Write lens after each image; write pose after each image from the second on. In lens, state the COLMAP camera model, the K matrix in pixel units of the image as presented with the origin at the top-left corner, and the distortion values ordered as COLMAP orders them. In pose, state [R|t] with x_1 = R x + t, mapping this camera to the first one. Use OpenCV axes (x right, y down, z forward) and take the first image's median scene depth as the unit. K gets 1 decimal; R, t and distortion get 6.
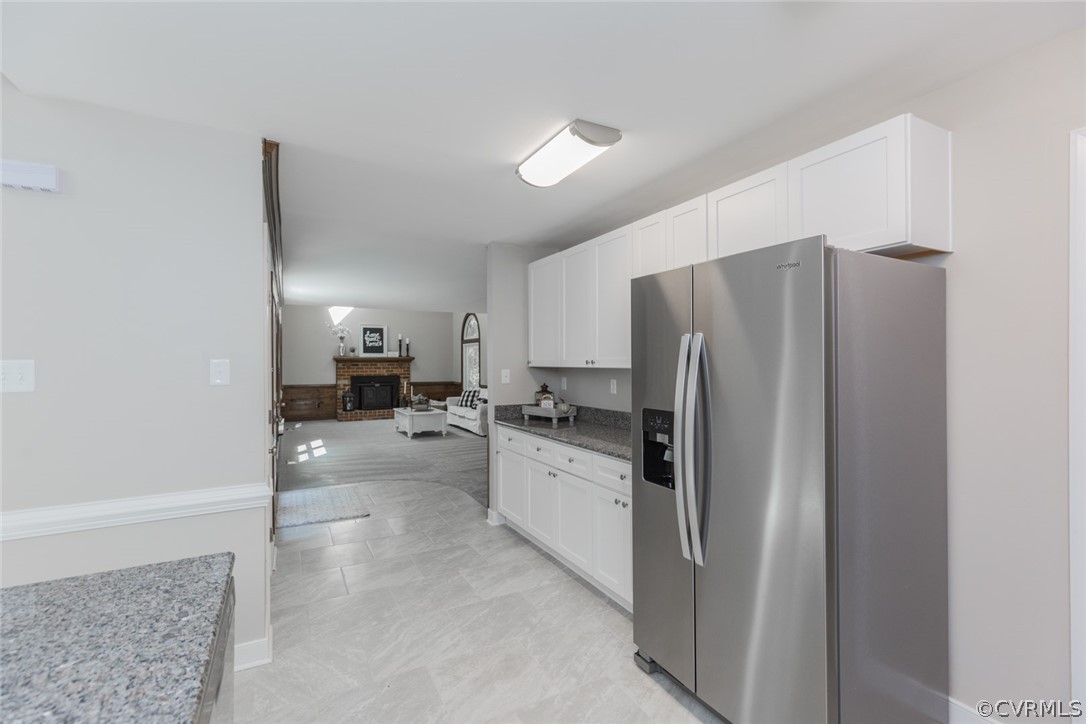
lens RADIAL K [[485.4, 0, 543.9], [0, 485.4, 359.3], [0, 0, 1]] dist [0.010016, -0.003106]
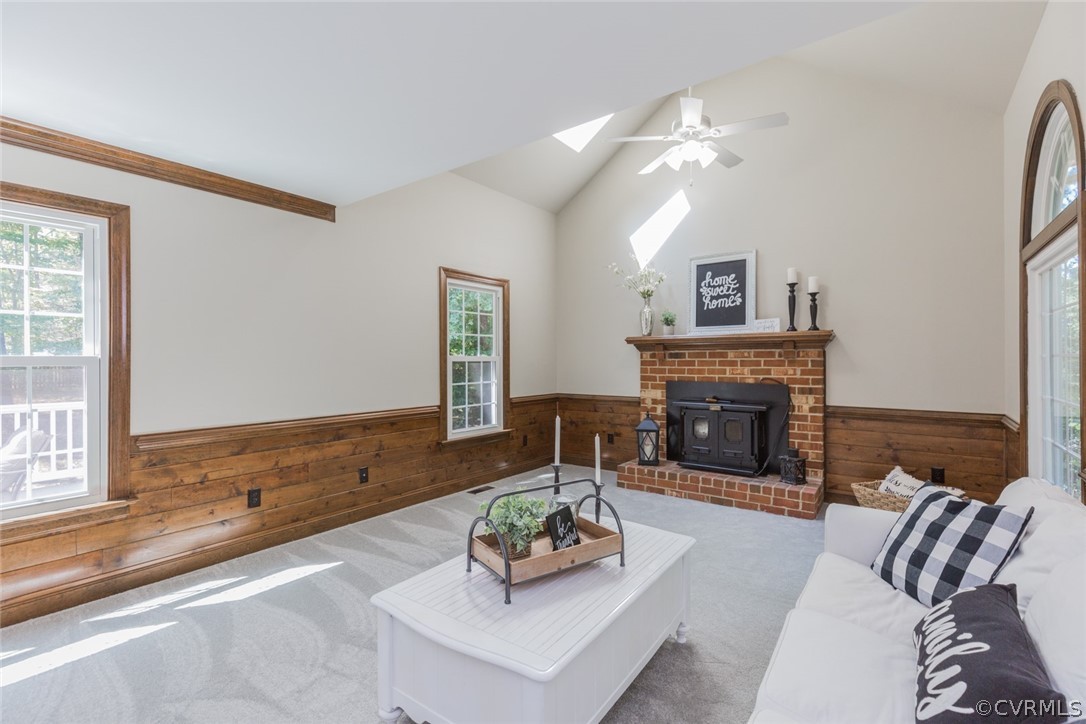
lens RADIAL K [[485.4, 0, 545.4], [0, 485.4, 360.5], [0, 0, 1]] dist [0.010016, -0.003106]
pose [[0.430018, 0.002478, -0.902817, -0.055307], [0.005269, 0.999972, 0.005255, 0.013429], [0.902805, -0.007017, 0.429993, 0.720597]]
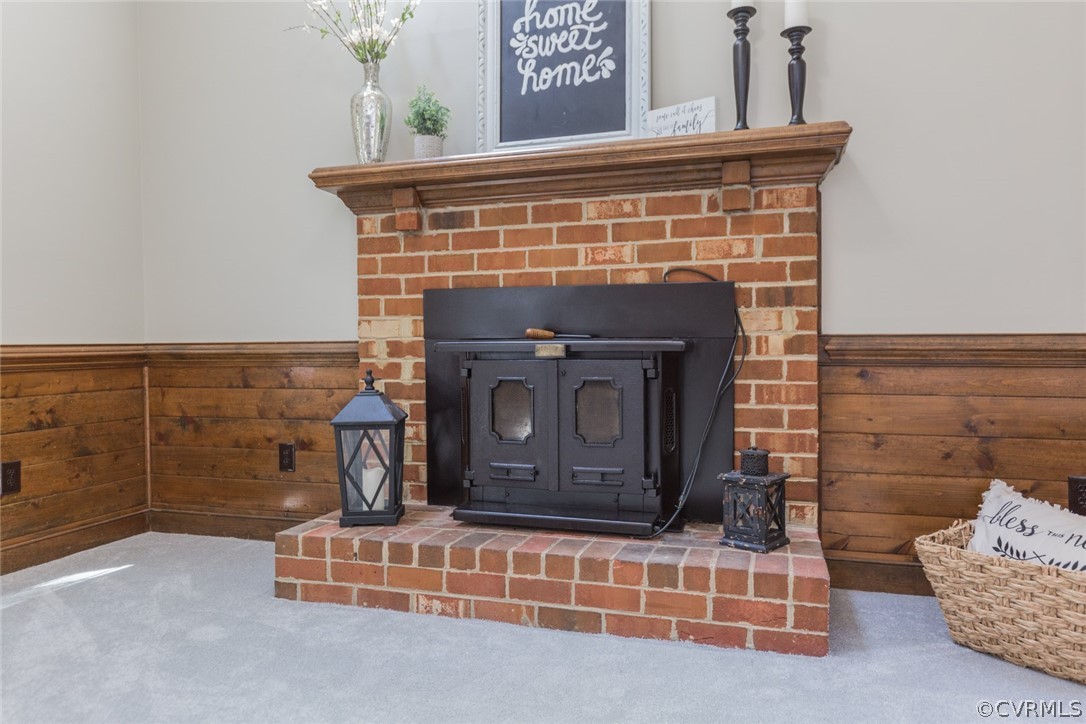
lens RADIAL K [[747.6, 0, 547.8], [0, 747.6, 359.8], [0, 0, 1]] dist [0.003443, -0.002569]
pose [[0.700707, 0.013177, -0.713327, -0.195948], [0.009895, 0.999554, 0.028184, 0.050481], [0.713380, -0.026807, 0.700264, 0.860111]]
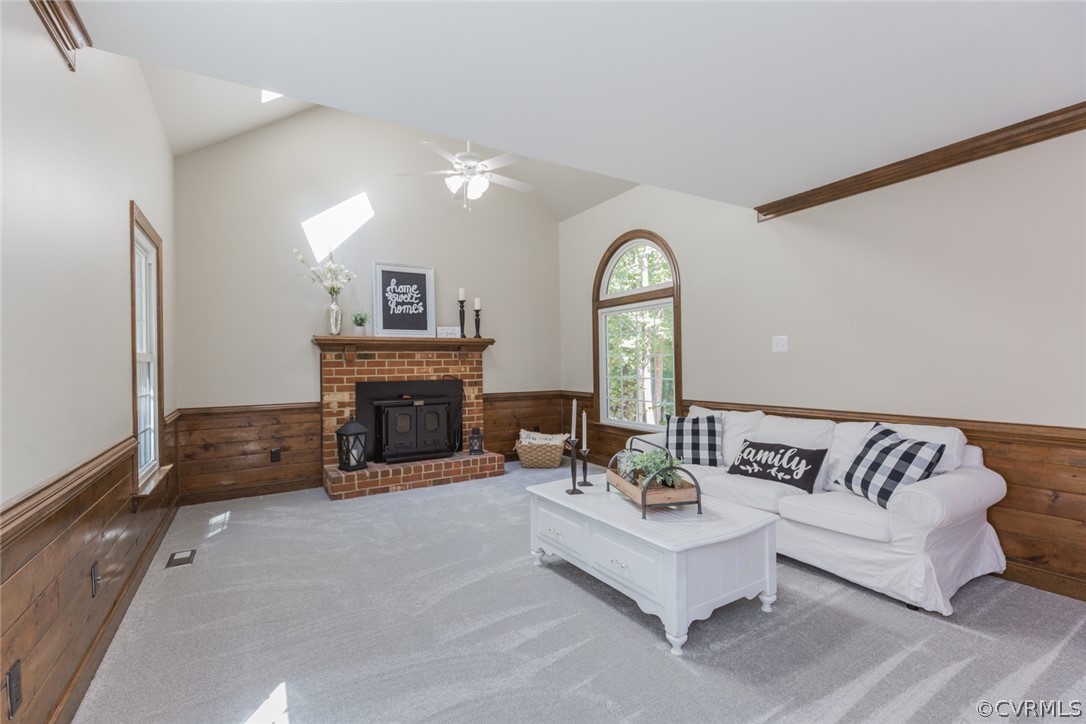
lens RADIAL K [[485.4, 0, 544.2], [0, 485.4, 362.1], [0, 0, 1]] dist [0.010016, -0.003106]
pose [[0.998089, -0.010121, 0.060953, -0.260189], [0.010041, 0.999948, 0.001619, 0.017855], [-0.060966, -0.001004, 0.998139, 0.570557]]
